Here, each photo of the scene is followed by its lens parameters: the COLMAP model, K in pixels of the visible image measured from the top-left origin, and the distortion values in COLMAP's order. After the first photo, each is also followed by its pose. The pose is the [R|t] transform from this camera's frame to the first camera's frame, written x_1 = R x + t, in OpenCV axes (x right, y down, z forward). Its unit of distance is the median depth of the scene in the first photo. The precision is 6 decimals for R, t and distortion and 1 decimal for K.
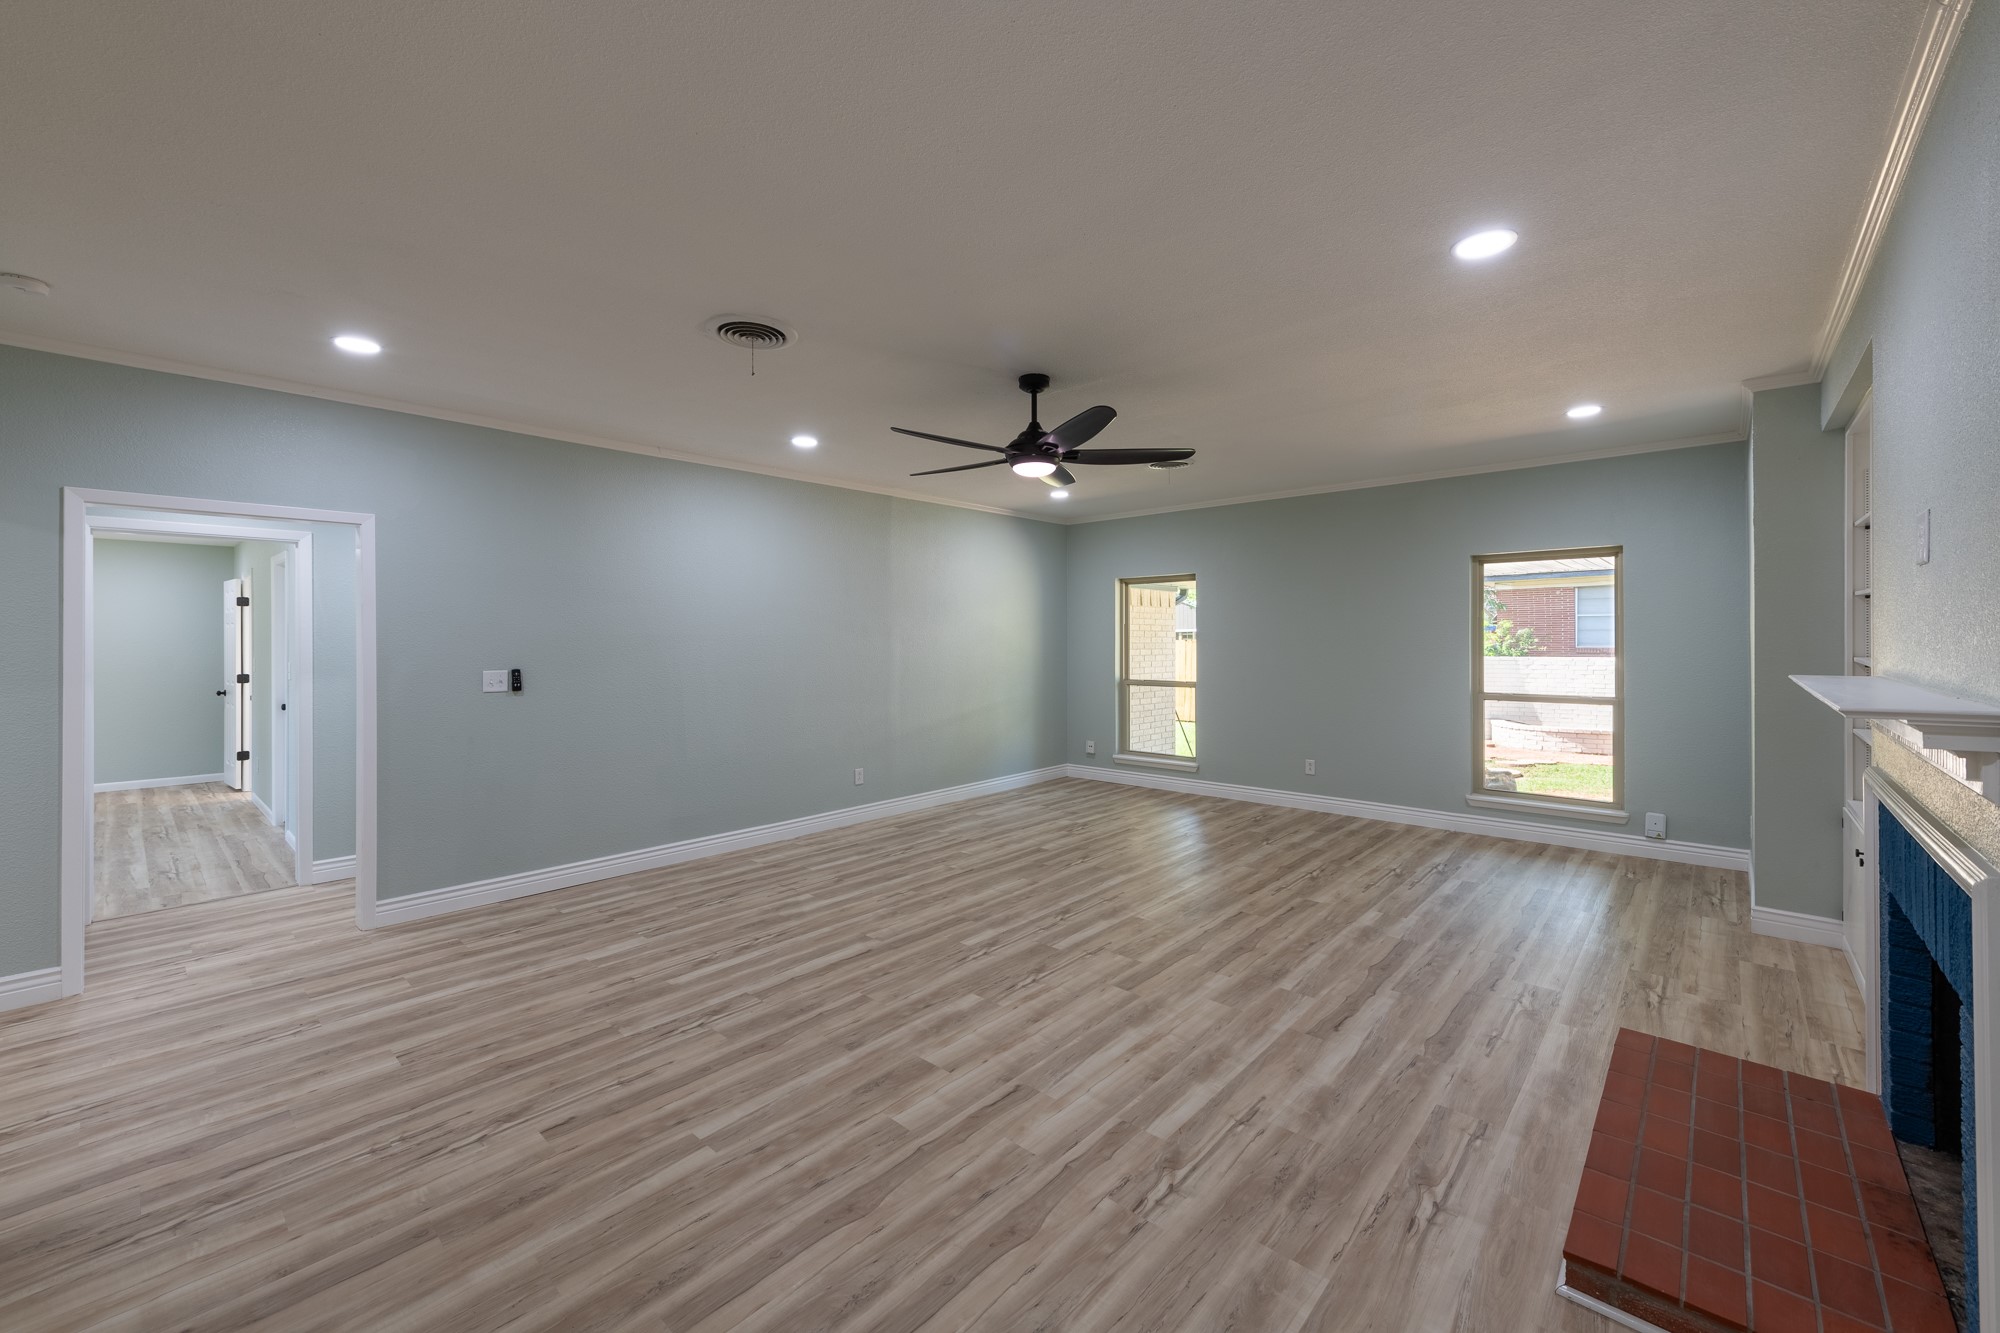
lens RADIAL K [[785.0, 0, 1000.8], [0, 785.0, 655.4], [0, 0, 1]] dist [0.016068, -0.005165]
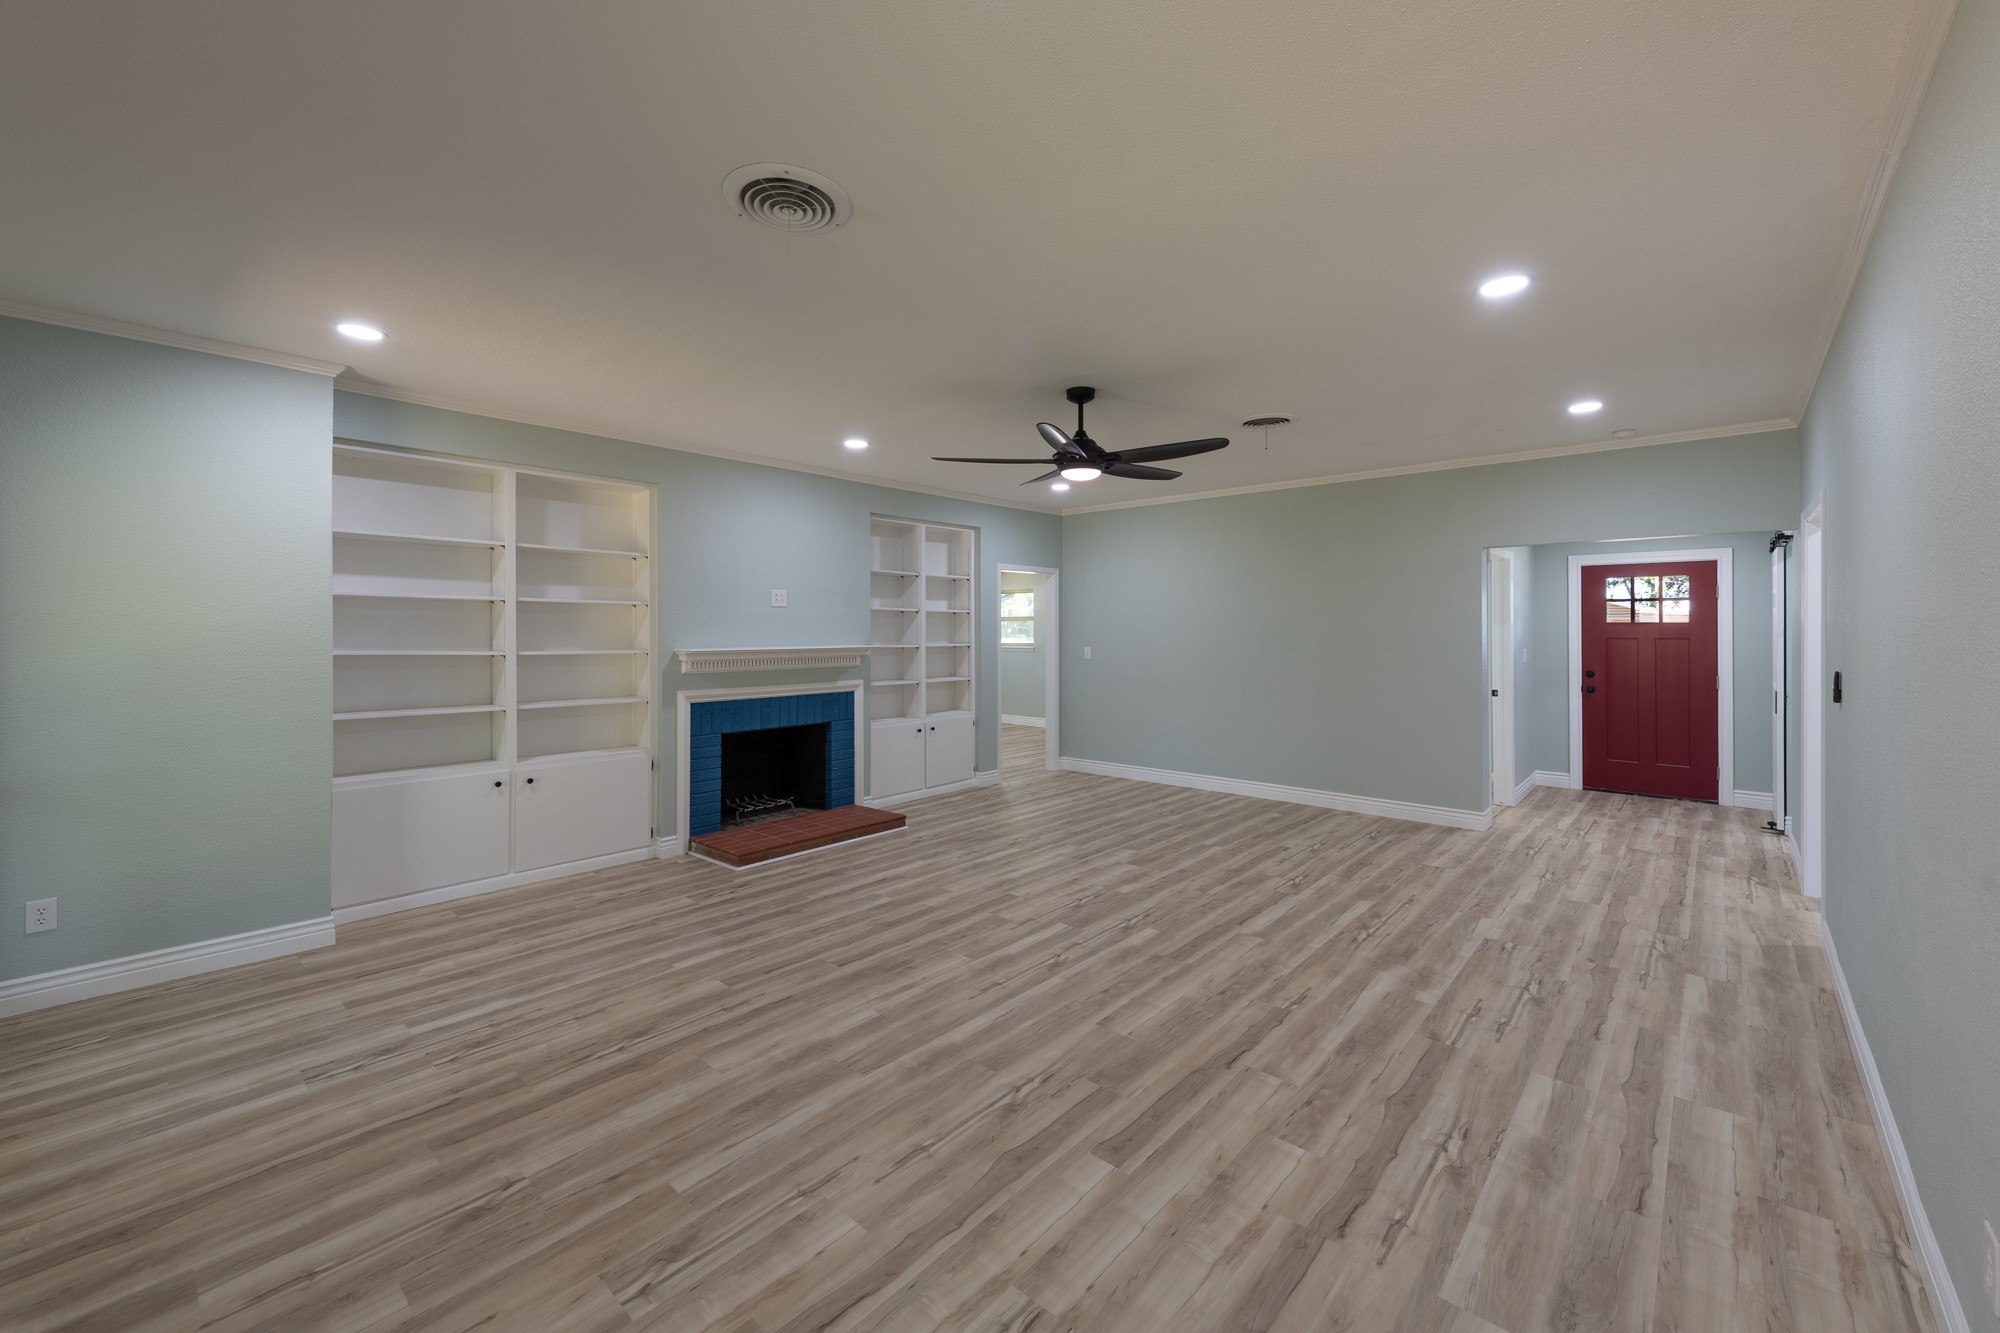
lens RADIAL K [[796.0, 0, 1002.5], [0, 796.0, 638.3], [0, 0, 1]] dist [0.016585, -0.004136]
pose [[-0.999944, 0.005872, -0.008807, 0.154671], [0.005555, 0.999352, 0.035562, -0.047790], [0.009010, 0.035511, -0.999329, 1.984323]]
